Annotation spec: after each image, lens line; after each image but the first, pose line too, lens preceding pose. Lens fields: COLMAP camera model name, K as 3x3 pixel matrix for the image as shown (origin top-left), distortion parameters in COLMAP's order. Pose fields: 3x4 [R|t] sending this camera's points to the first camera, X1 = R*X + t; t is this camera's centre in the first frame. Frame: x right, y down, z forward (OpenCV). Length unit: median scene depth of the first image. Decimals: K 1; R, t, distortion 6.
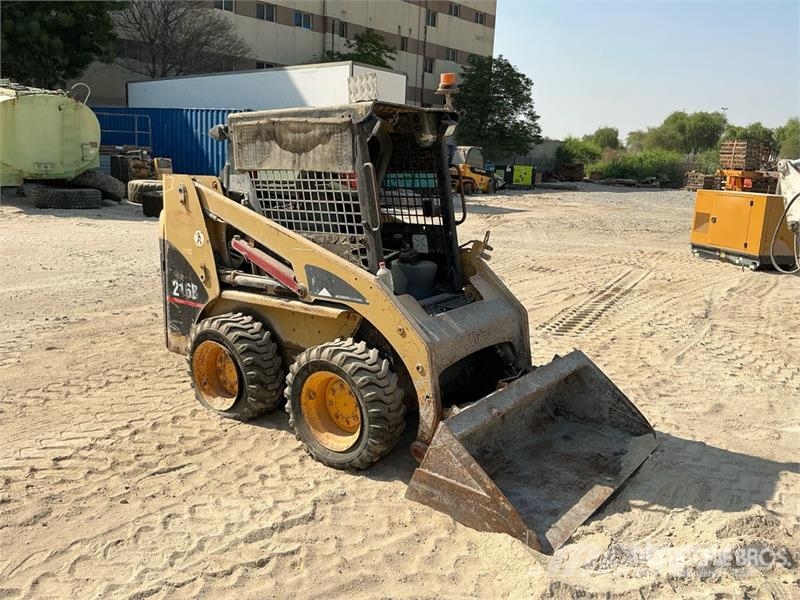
lens RADIAL K [[664.8, 0, 400.0], [0, 664.8, 300.0], [0, 0, 1]] dist [0.146864, -0.291000]
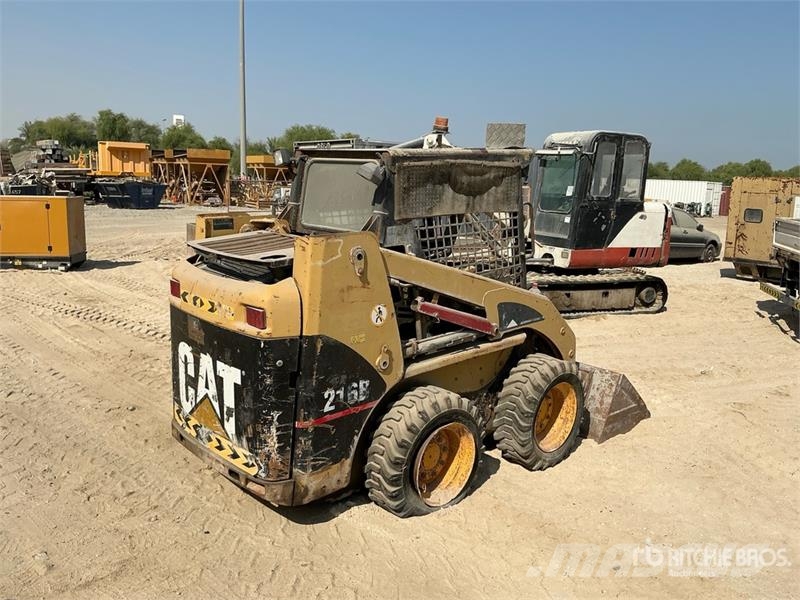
lens RADIAL K [[664.8, 0, 400.0], [0, 664.8, 300.0], [0, 0, 1]] dist [0.146864, -0.291000]
pose [[0.155968, -0.209923, 0.965197, -1.060175], [0.185516, 0.965992, 0.180118, -0.249167], [-0.970184, 0.150967, 0.189608, 0.876724]]
